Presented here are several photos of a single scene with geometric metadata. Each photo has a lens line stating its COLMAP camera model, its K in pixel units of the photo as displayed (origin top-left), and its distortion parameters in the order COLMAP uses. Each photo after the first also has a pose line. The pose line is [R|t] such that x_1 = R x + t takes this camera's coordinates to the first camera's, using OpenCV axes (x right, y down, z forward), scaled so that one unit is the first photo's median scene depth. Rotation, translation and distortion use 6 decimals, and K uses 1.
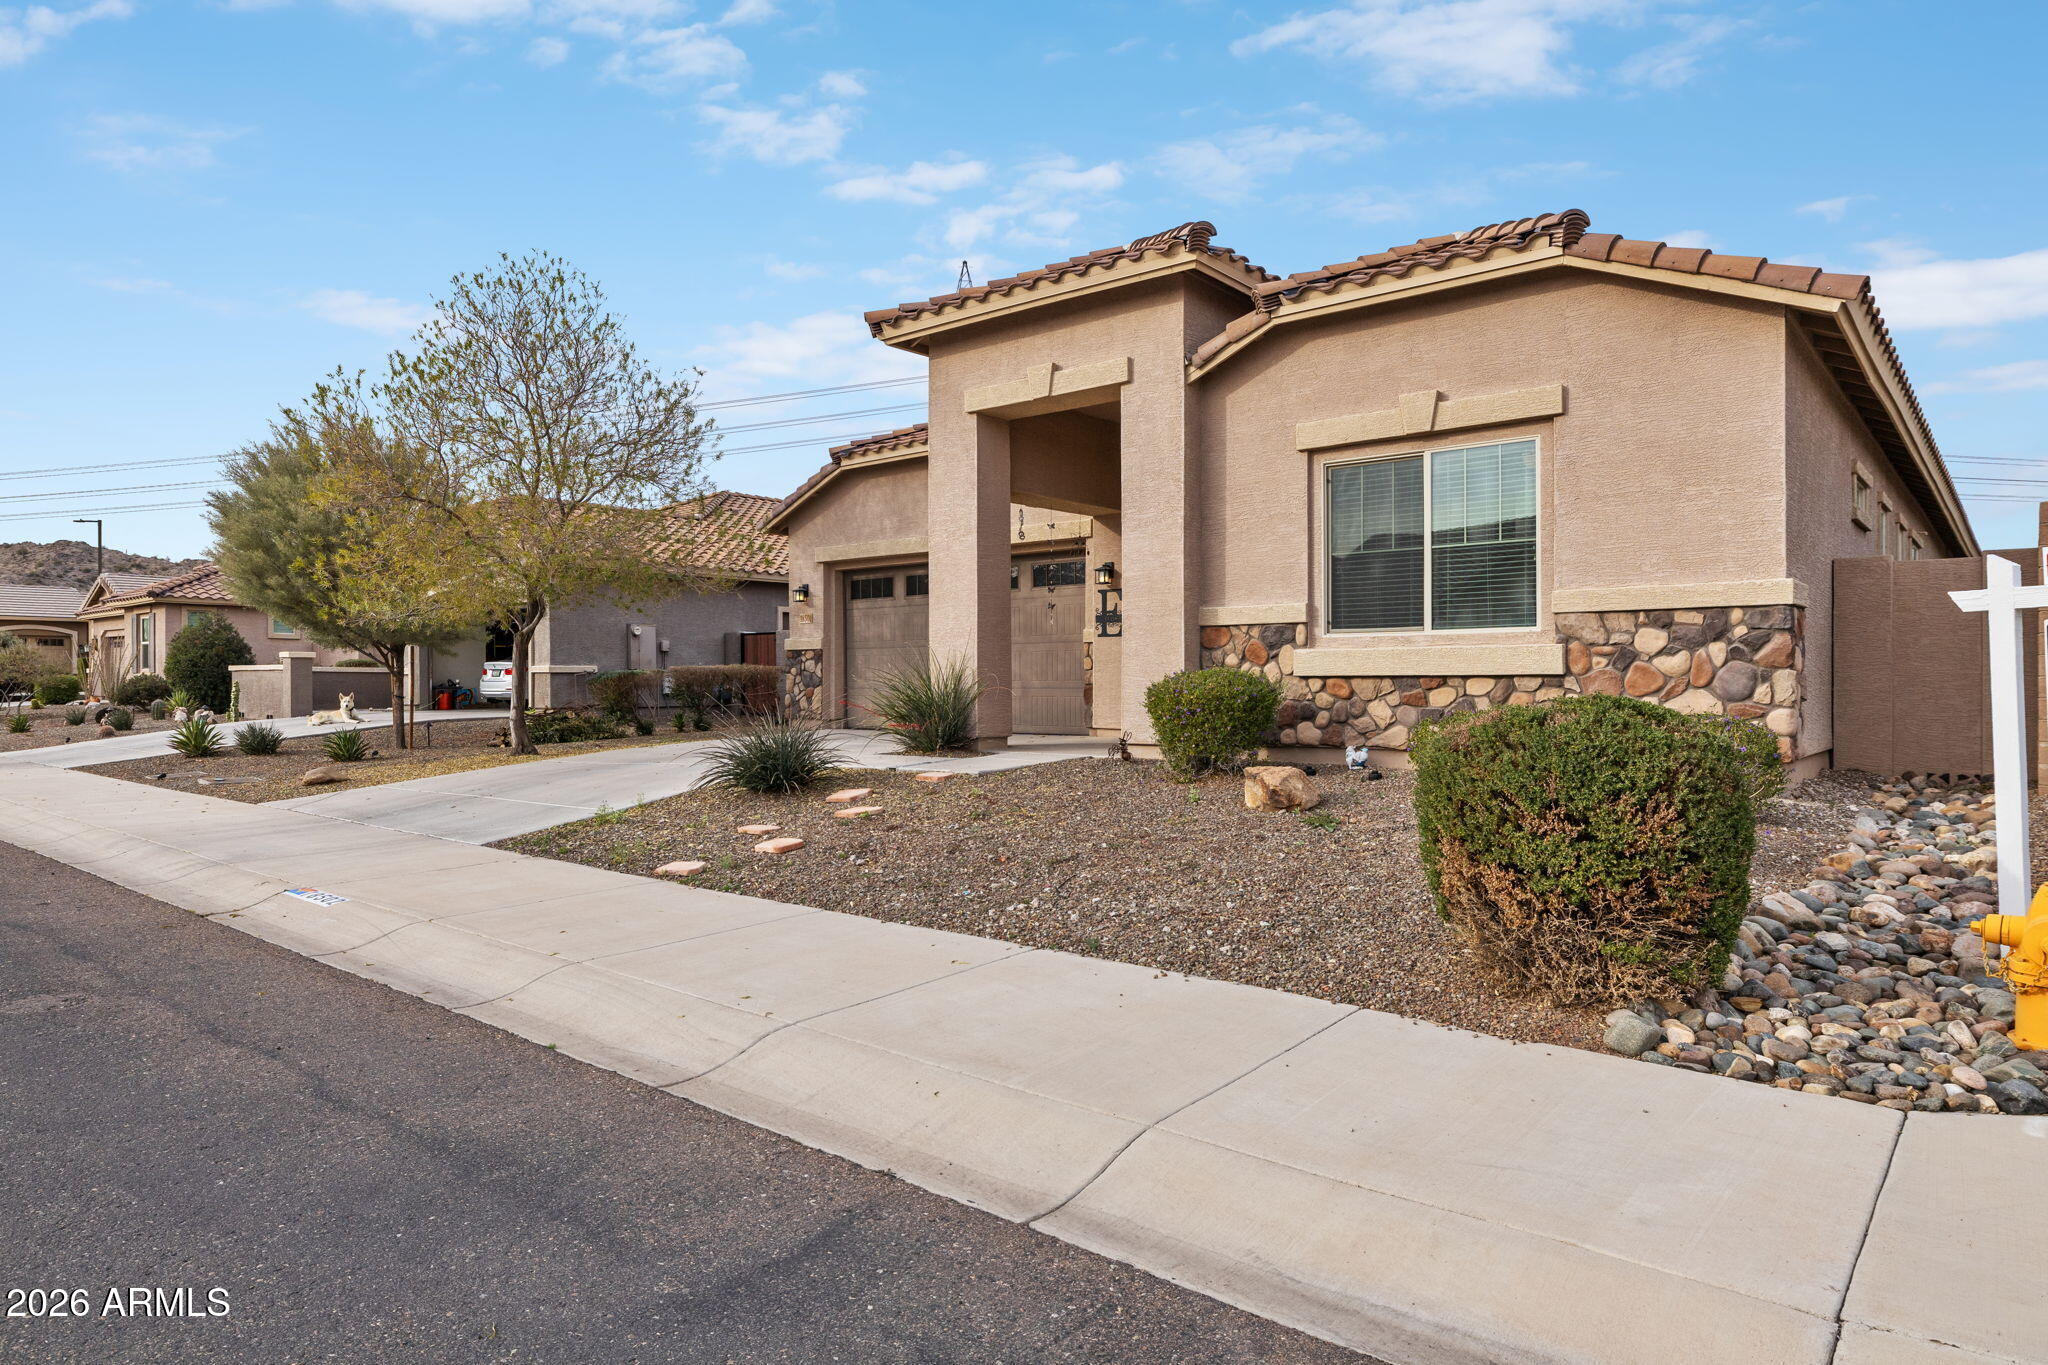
lens RADIAL K [[1079.6, 0, 1024.0], [0, 1079.6, 682.5], [0, 0, 1]] dist [-0.002016, -0.000191]
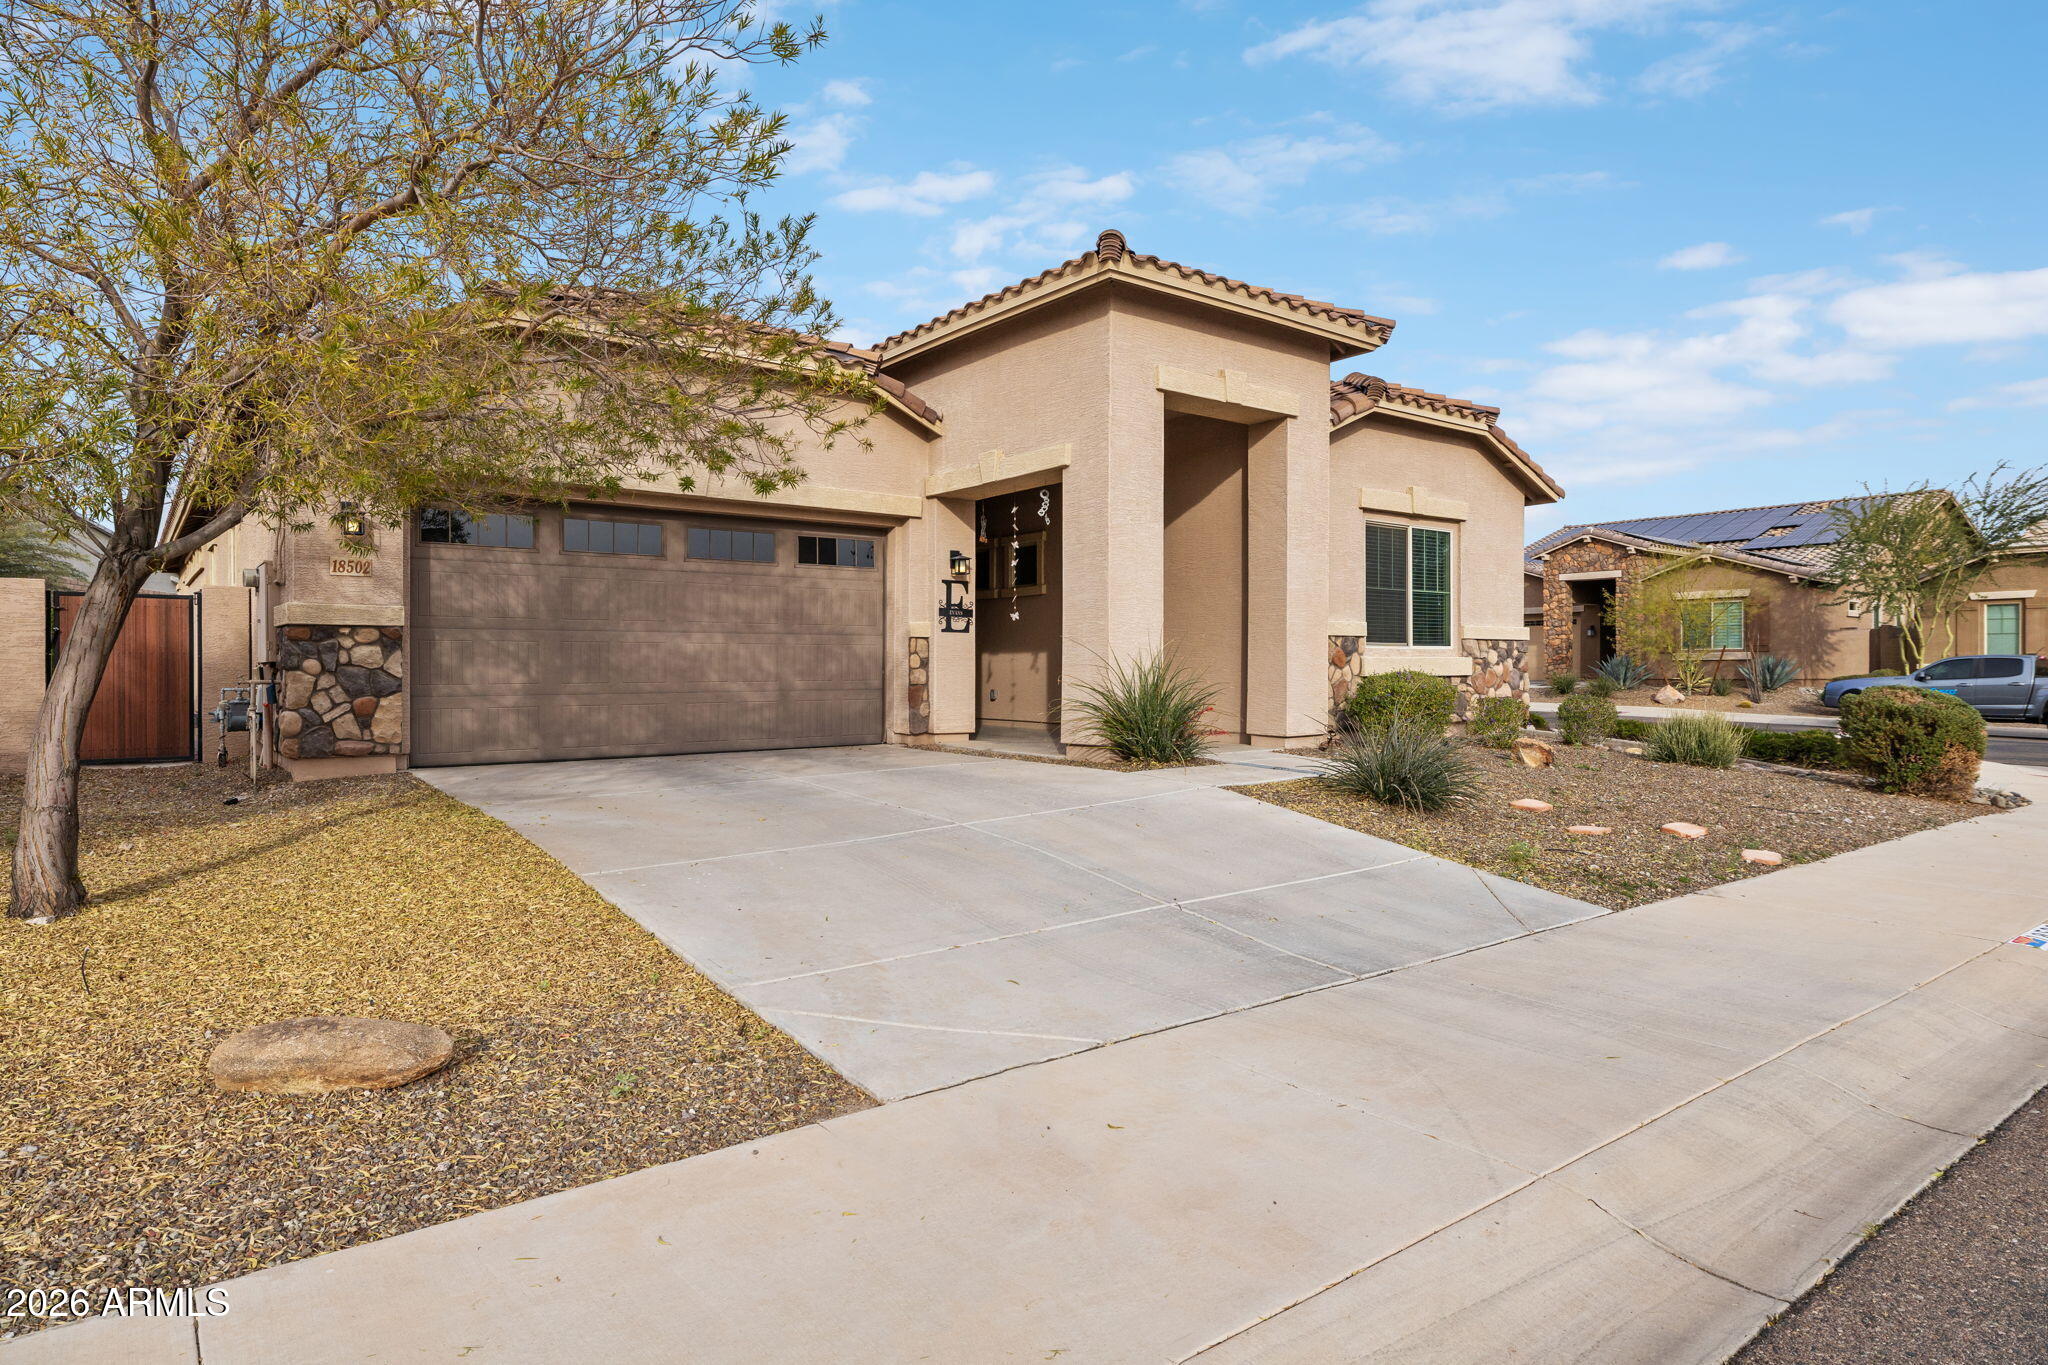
lens RADIAL K [[1095.8, 0, 1025.6], [0, 1095.8, 659.5], [0, 0, 1]] dist [0.001523, 0.000042]
pose [[0.312969, 0.009277, 0.949718, -1.148522], [0.002720, 0.999939, -0.010664, -0.013768], [-0.949760, 0.005921, 0.312925, 0.958702]]
